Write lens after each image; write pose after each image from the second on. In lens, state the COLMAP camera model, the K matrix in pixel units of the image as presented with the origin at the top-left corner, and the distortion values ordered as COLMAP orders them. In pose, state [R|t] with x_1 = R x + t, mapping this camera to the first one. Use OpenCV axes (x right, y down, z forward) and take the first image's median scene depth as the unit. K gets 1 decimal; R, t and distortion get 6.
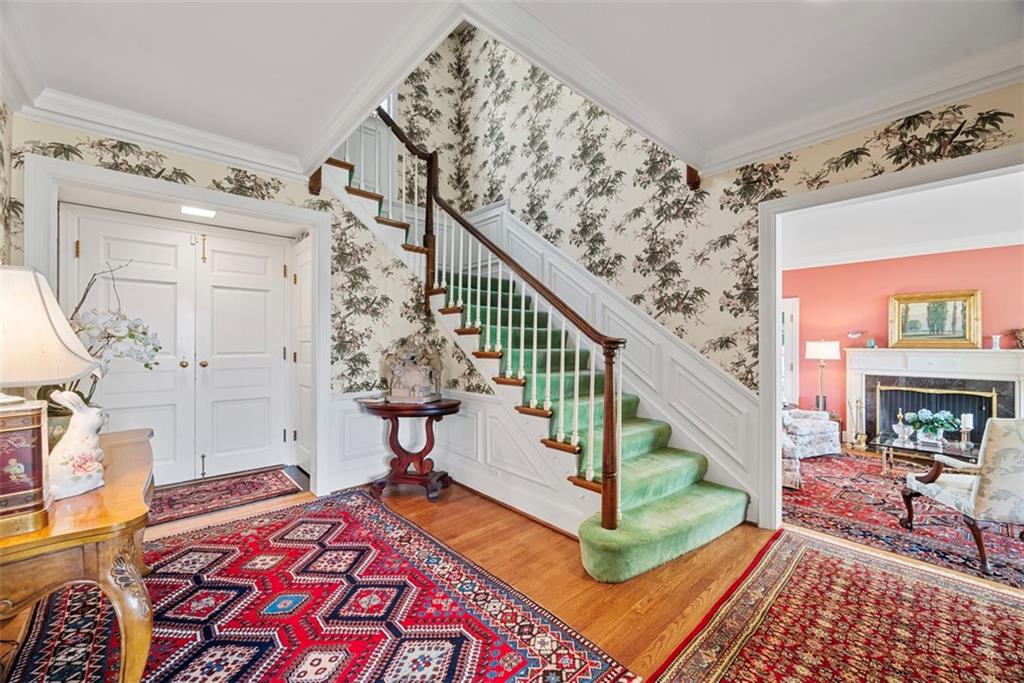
lens RADIAL K [[402.7, 0, 512.7], [0, 402.7, 341.2], [0, 0, 1]] dist [-0.001702, 0.000137]
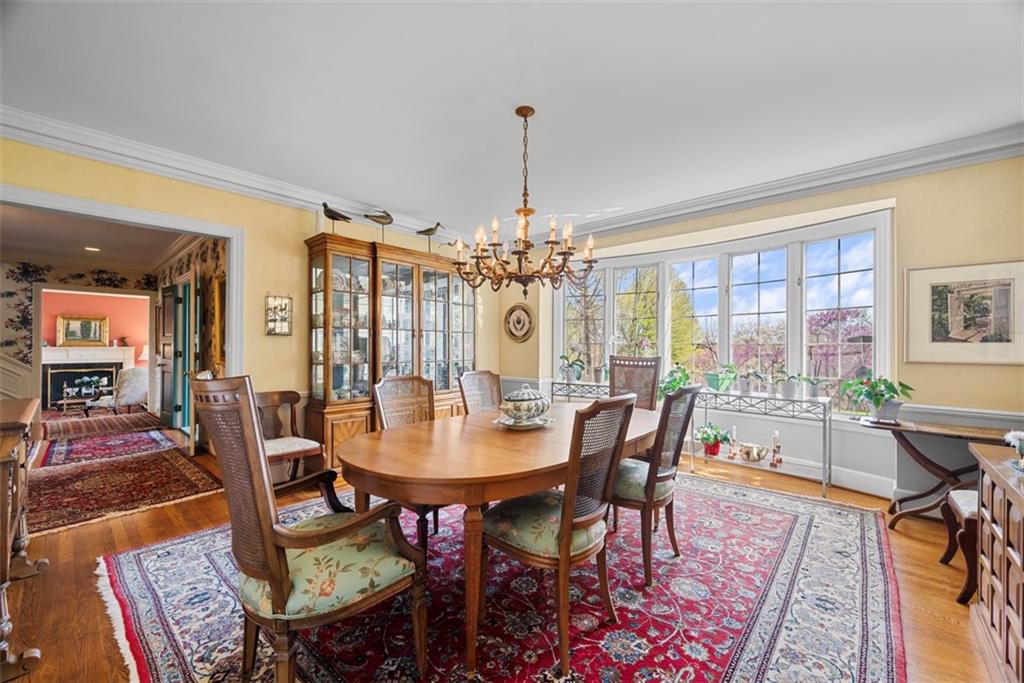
lens RADIAL K [[402.7, 0, 514.9], [0, 402.7, 344.4], [0, 0, 1]] dist [-0.001702, 0.000137]
pose [[-0.114172, 0.001096, 0.993460, -1.039628], [-0.006376, 0.999978, -0.001836, -0.001241], [-0.993441, -0.006544, -0.114162, -0.770097]]
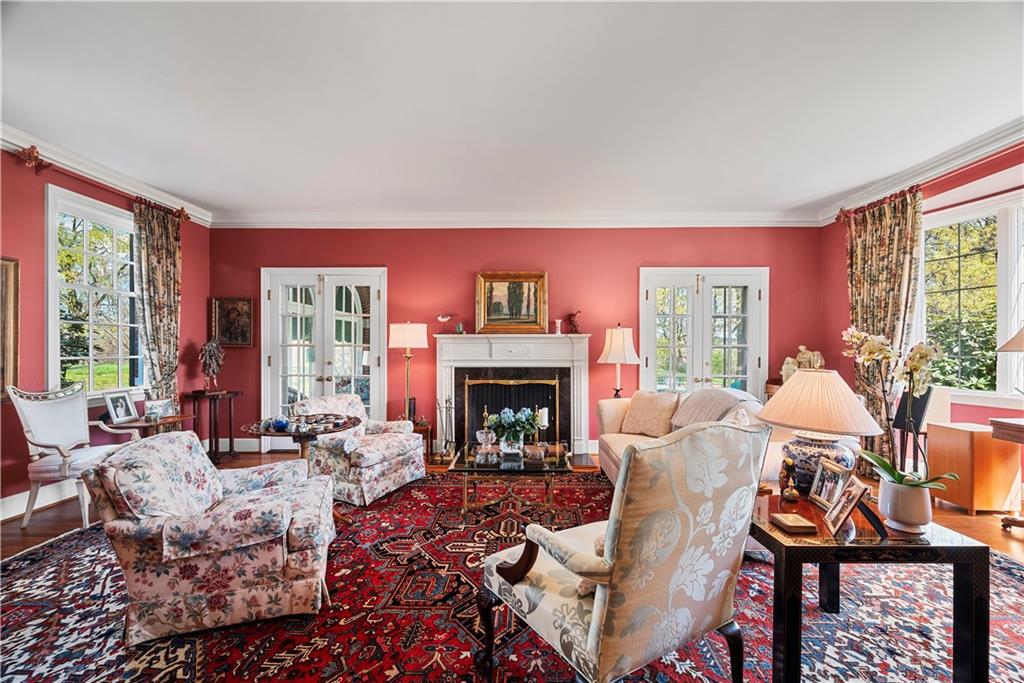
lens RADIAL K [[402.7, 0, 519.4], [0, 402.7, 347.8], [0, 0, 1]] dist [-0.001702, 0.000137]
pose [[0.671206, -0.002528, 0.741267, 0.422789], [0.000892, 0.999996, 0.002603, 0.048977], [-0.741271, -0.001087, 0.671205, 0.417935]]
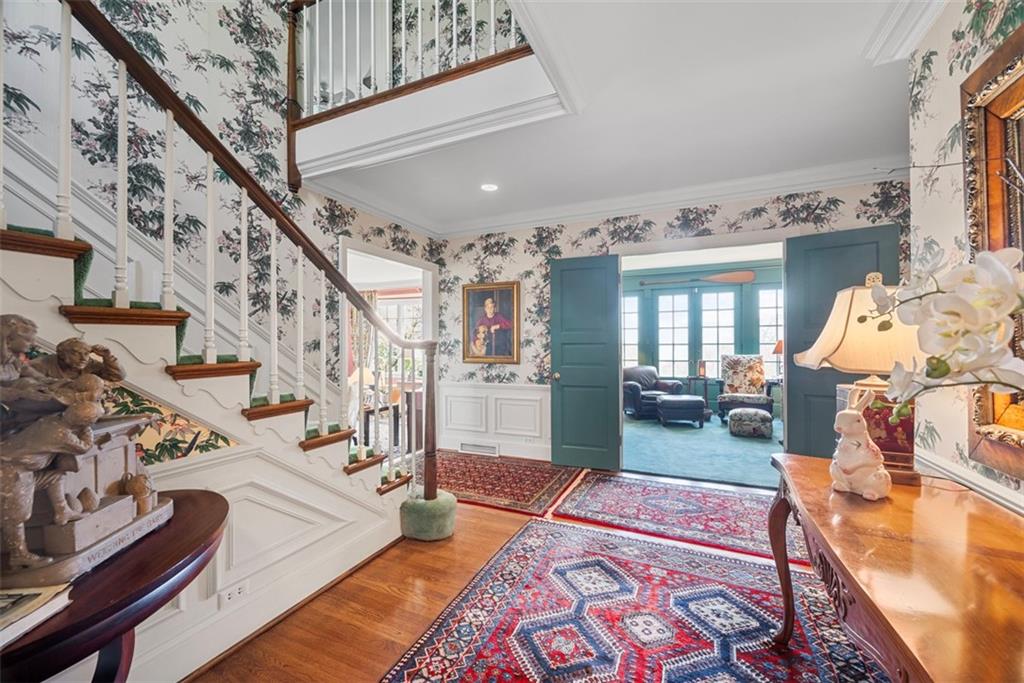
lens RADIAL K [[402.7, 0, 516.3], [0, 402.7, 341.8], [0, 0, 1]] dist [-0.001702, 0.000137]
pose [[-0.410284, 0.008117, 0.911922, -0.411780], [0.002743, 0.999967, -0.007667, 0.003091], [-0.911954, -0.000645, -0.410293, 0.540499]]
